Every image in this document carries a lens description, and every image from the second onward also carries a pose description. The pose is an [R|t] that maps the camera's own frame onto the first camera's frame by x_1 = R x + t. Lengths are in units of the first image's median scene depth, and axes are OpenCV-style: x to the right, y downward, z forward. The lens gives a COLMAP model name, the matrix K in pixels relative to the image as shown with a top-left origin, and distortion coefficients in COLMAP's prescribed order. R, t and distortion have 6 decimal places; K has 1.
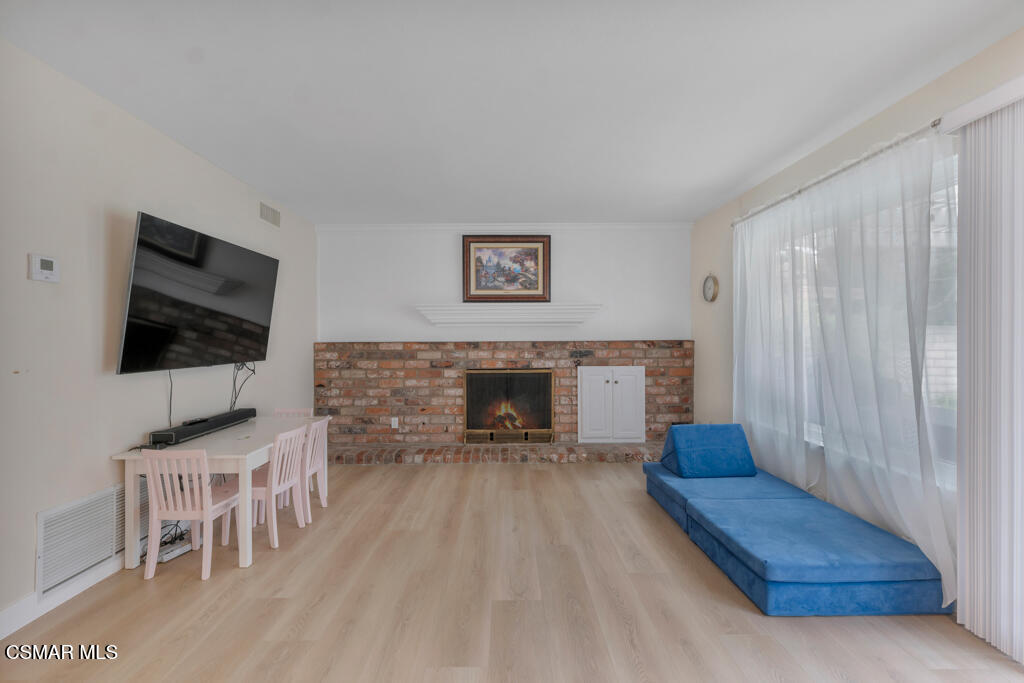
lens RADIAL K [[464.8, 0, 508.0], [0, 464.8, 340.9], [0, 0, 1]] dist [-0.000862, -0.000145]
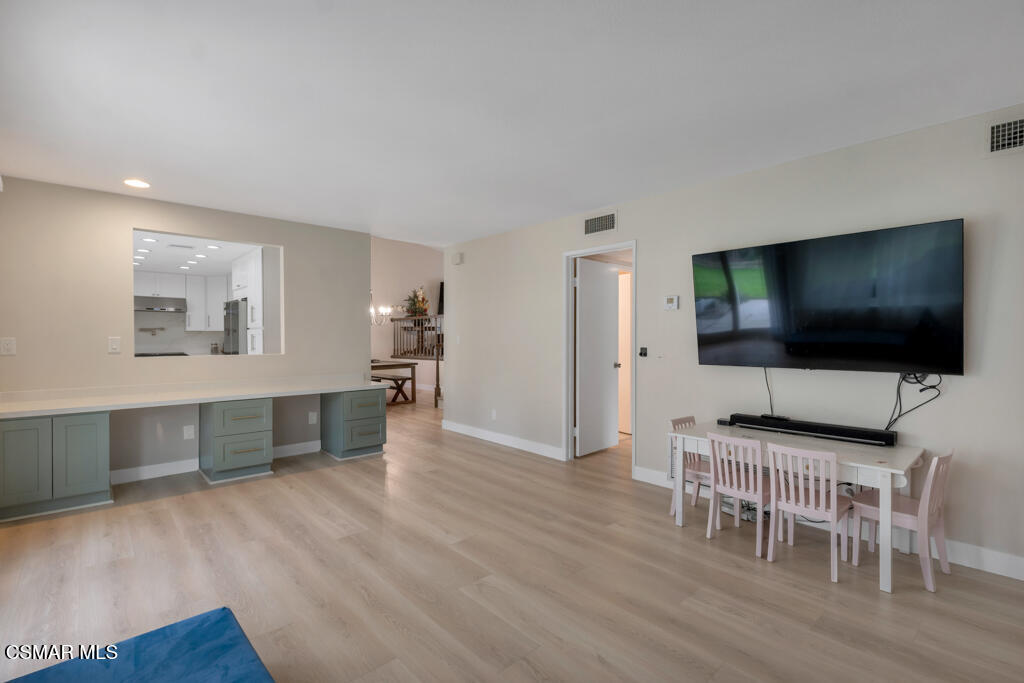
lens RADIAL K [[464.8, 0, 508.0], [0, 464.8, 340.9], [0, 0, 1]] dist [-0.000862, -0.000145]
pose [[-0.745645, 0.004868, -0.666326, 0.404574], [-0.002415, 0.999947, 0.010009, -0.012220], [0.666339, 0.009072, -0.745593, 1.088533]]
